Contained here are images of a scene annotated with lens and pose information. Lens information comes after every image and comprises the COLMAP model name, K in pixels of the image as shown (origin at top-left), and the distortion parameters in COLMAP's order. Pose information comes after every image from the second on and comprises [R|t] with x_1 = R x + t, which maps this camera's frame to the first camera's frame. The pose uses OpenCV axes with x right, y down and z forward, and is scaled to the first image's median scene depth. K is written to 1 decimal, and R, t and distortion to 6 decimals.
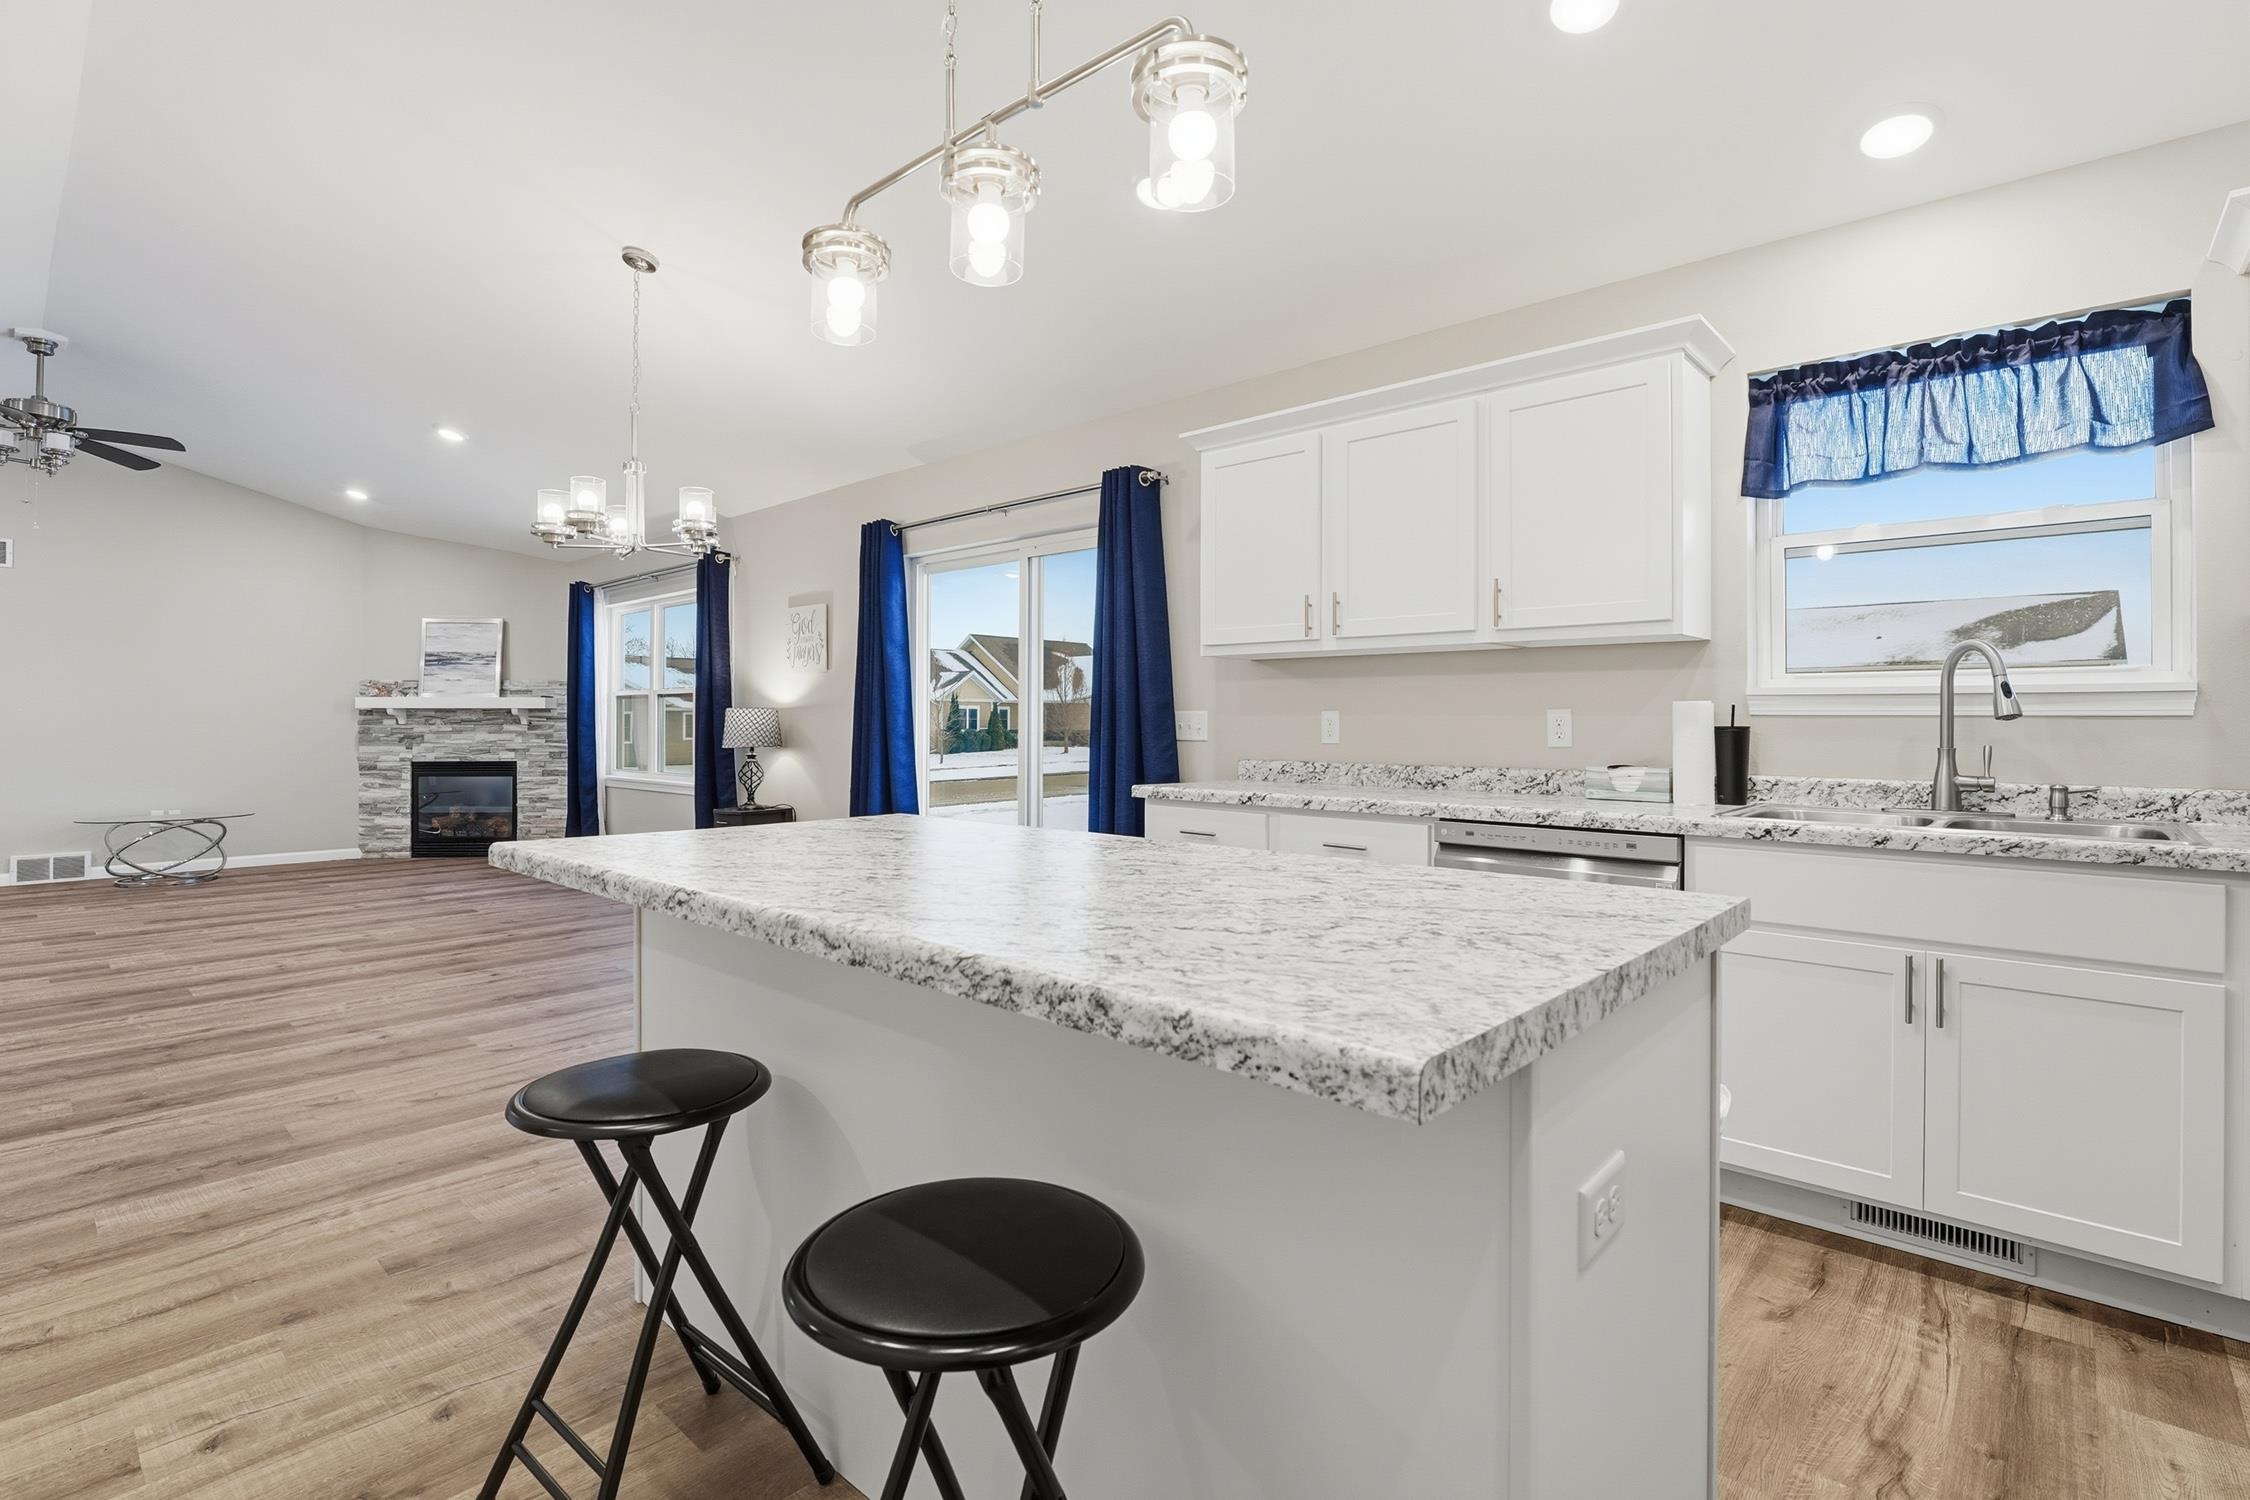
lens RADIAL K [[1045.9, 0, 1129.4], [0, 1045.9, 719.0], [0, 0, 1]] dist [-0.019762, 0.001581]
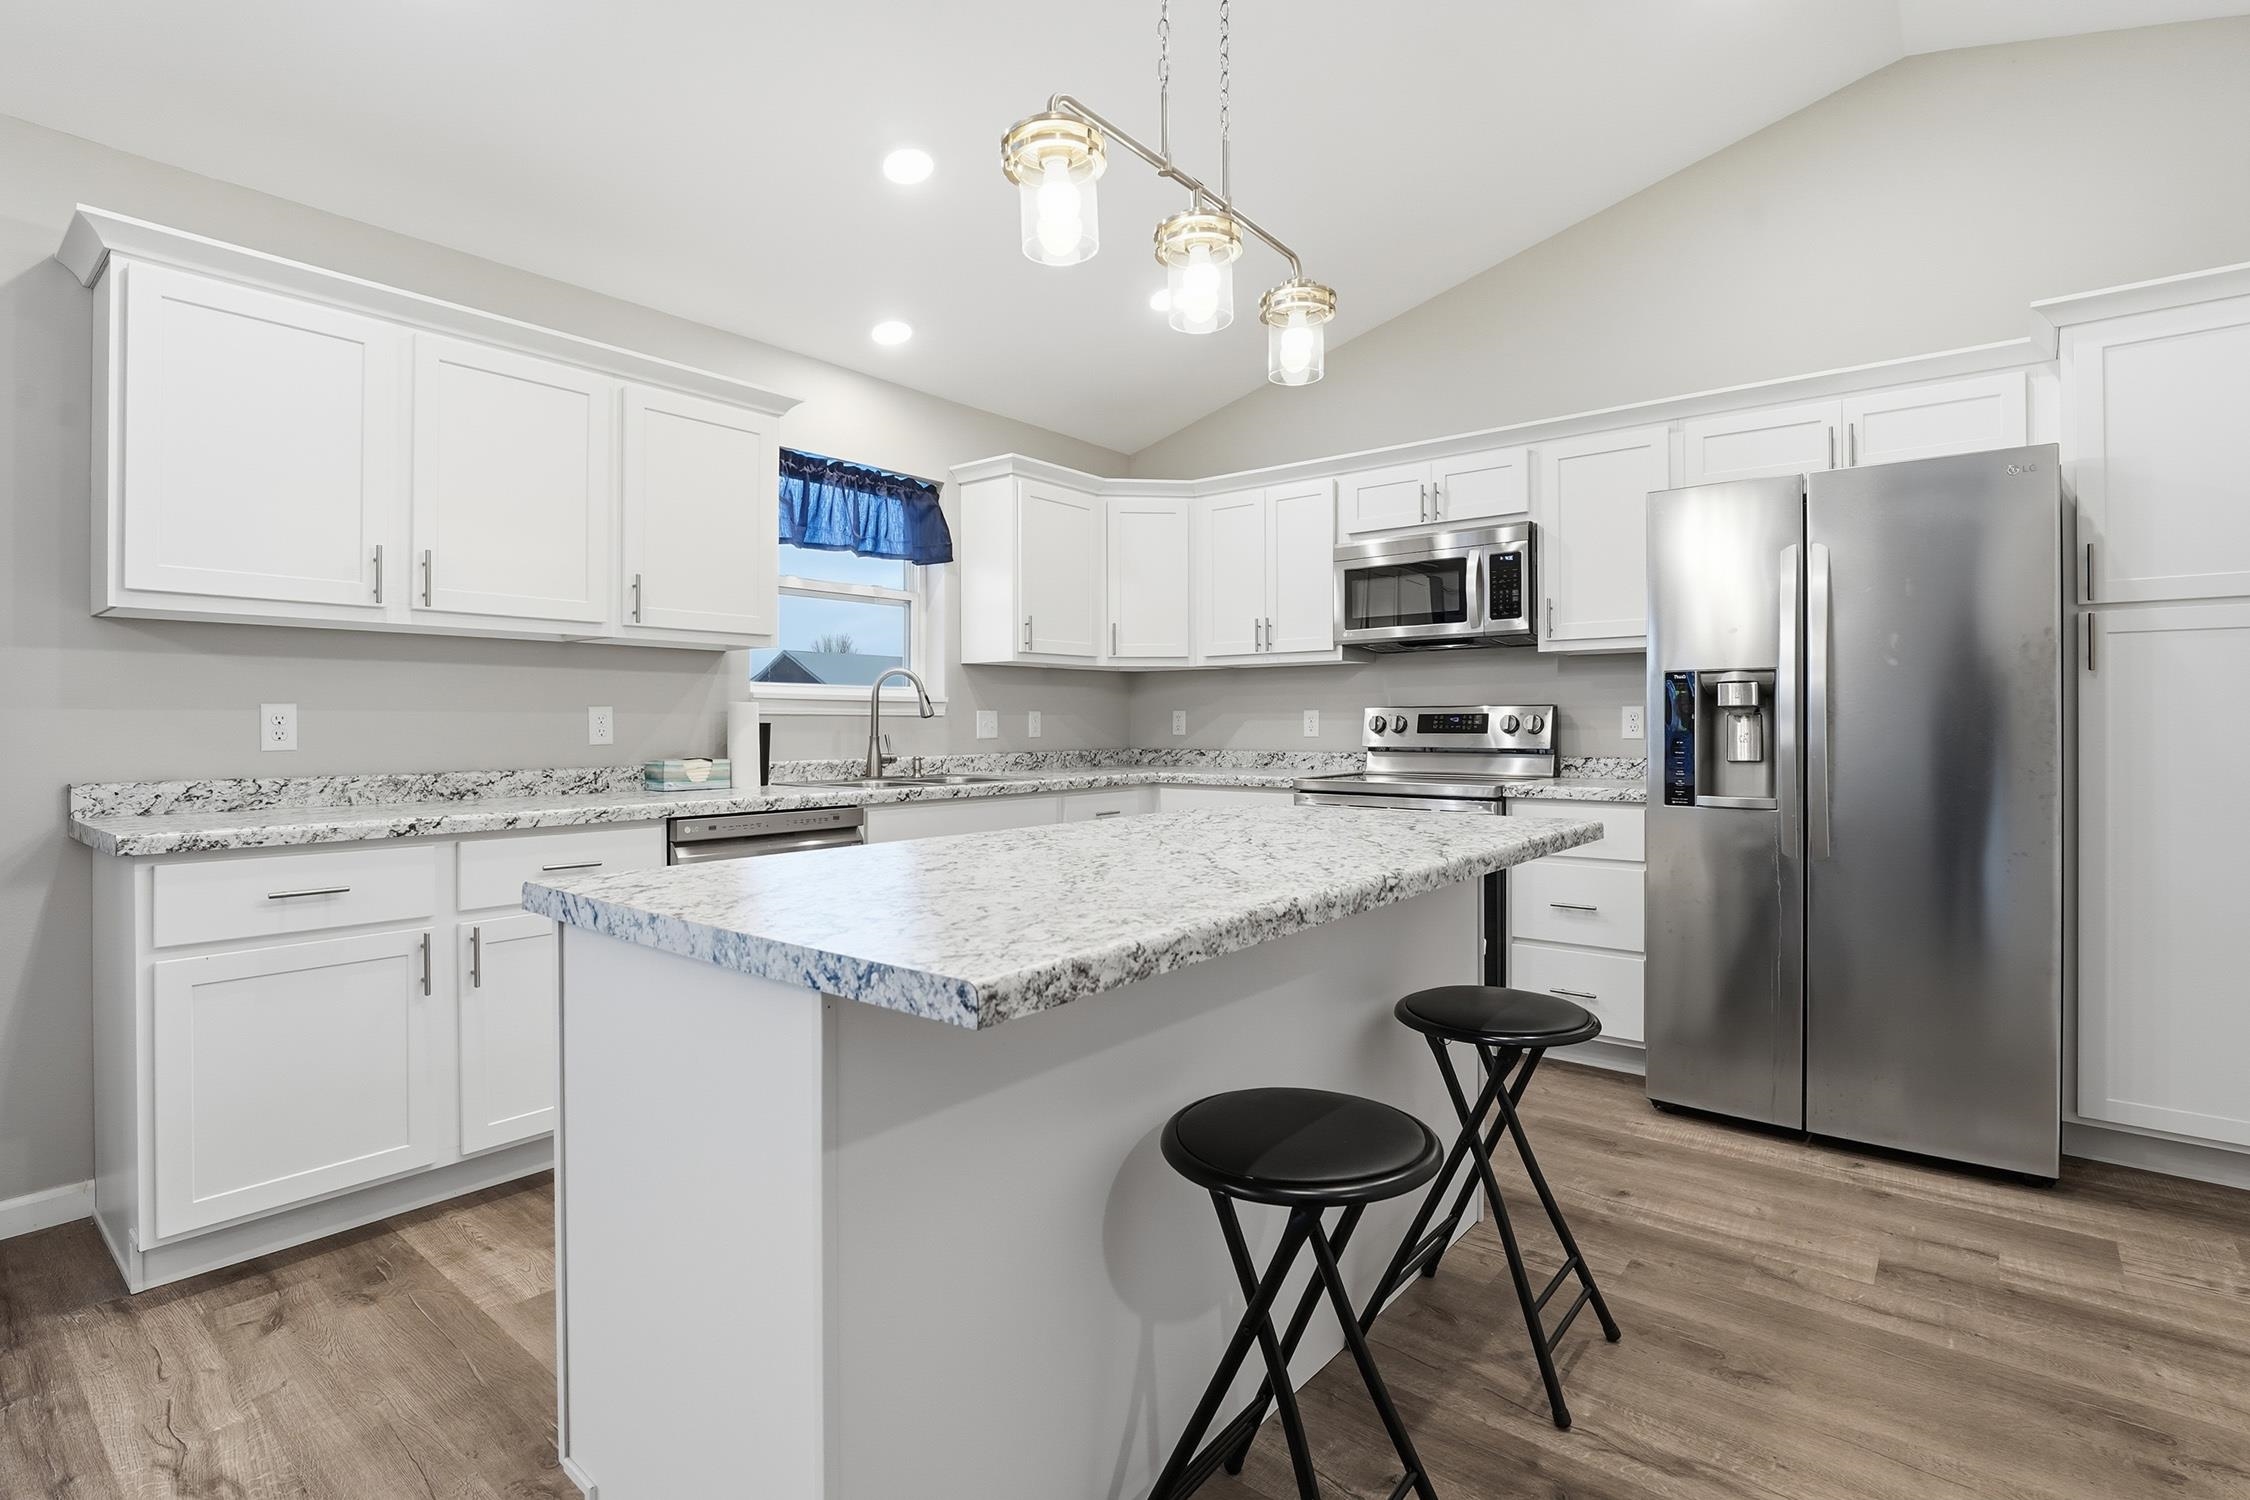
lens RADIAL K [[1065.5, 0, 1118.3], [0, 1065.5, 725.7], [0, 0, 1]] dist [-0.009497, -0.000570]
pose [[-0.049440, -0.004300, 0.998768, -0.513148], [0.000540, 0.999990, 0.004332, 0.003535], [-0.998777, 0.000753, -0.049437, 0.448782]]
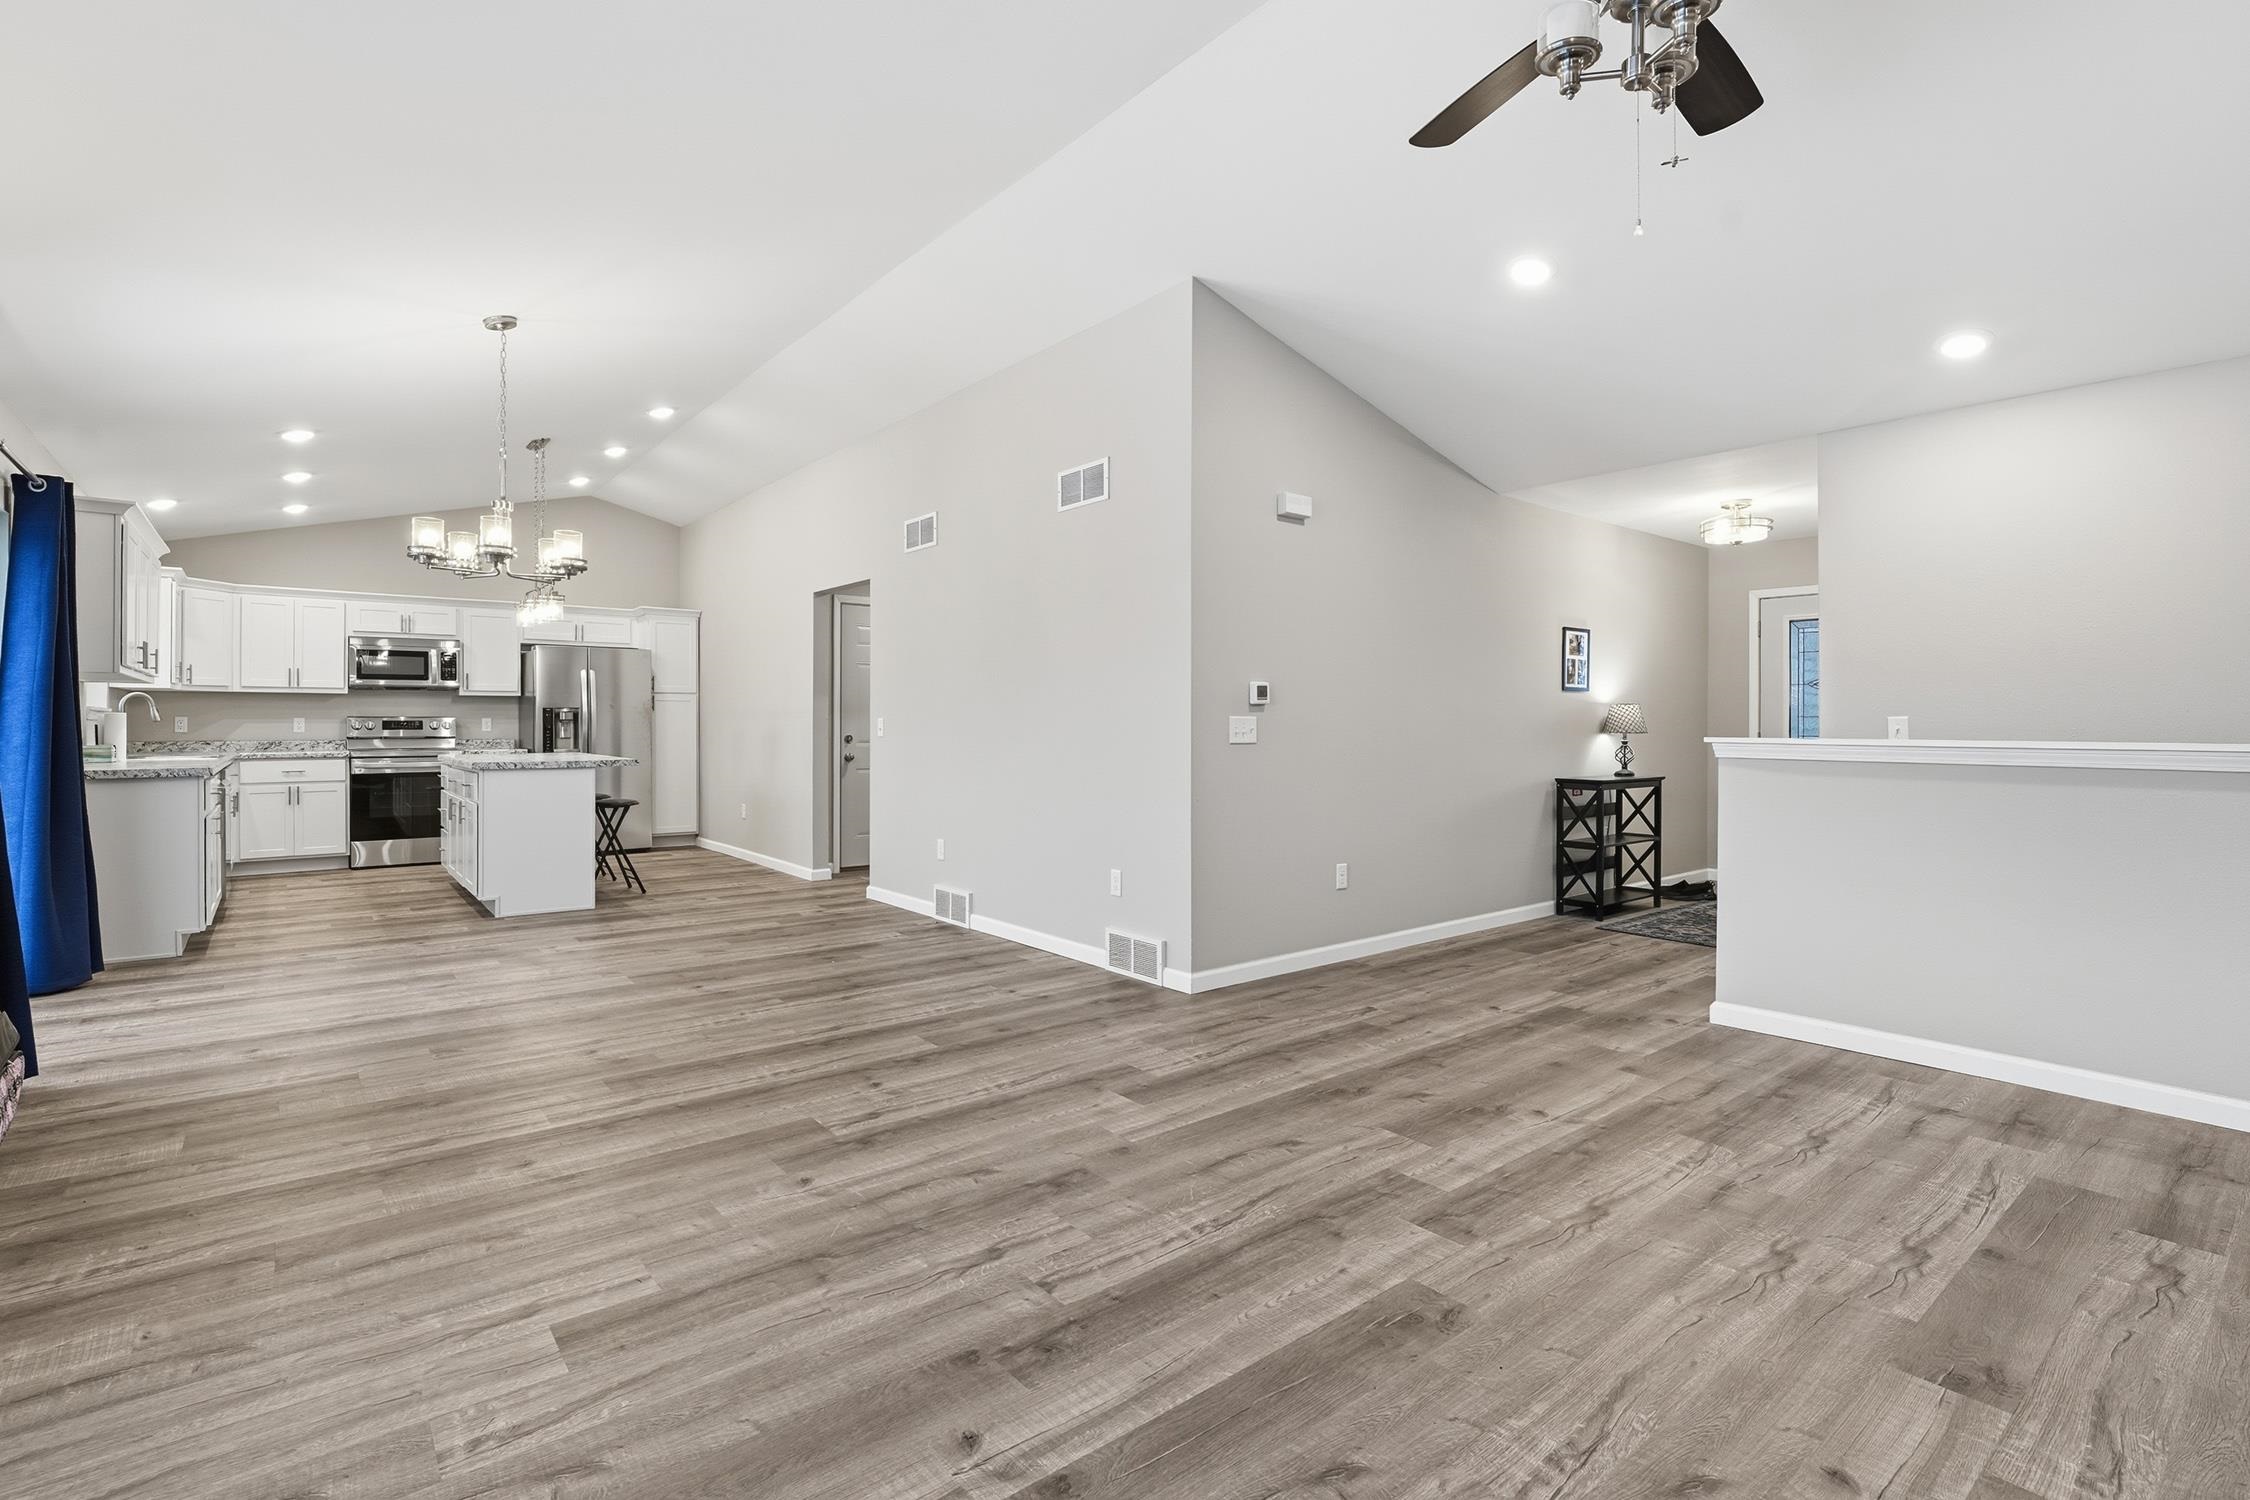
lens RADIAL K [[1045.9, 0, 1129.4], [0, 1045.9, 719.0], [0, 0, 1]] dist [-0.019762, 0.001581]
pose [[-0.988796, -0.001352, 0.149269, -1.308255], [-0.002354, 0.999976, -0.006537, 0.003489], [-0.149257, -0.006815, -0.988775, 1.985913]]
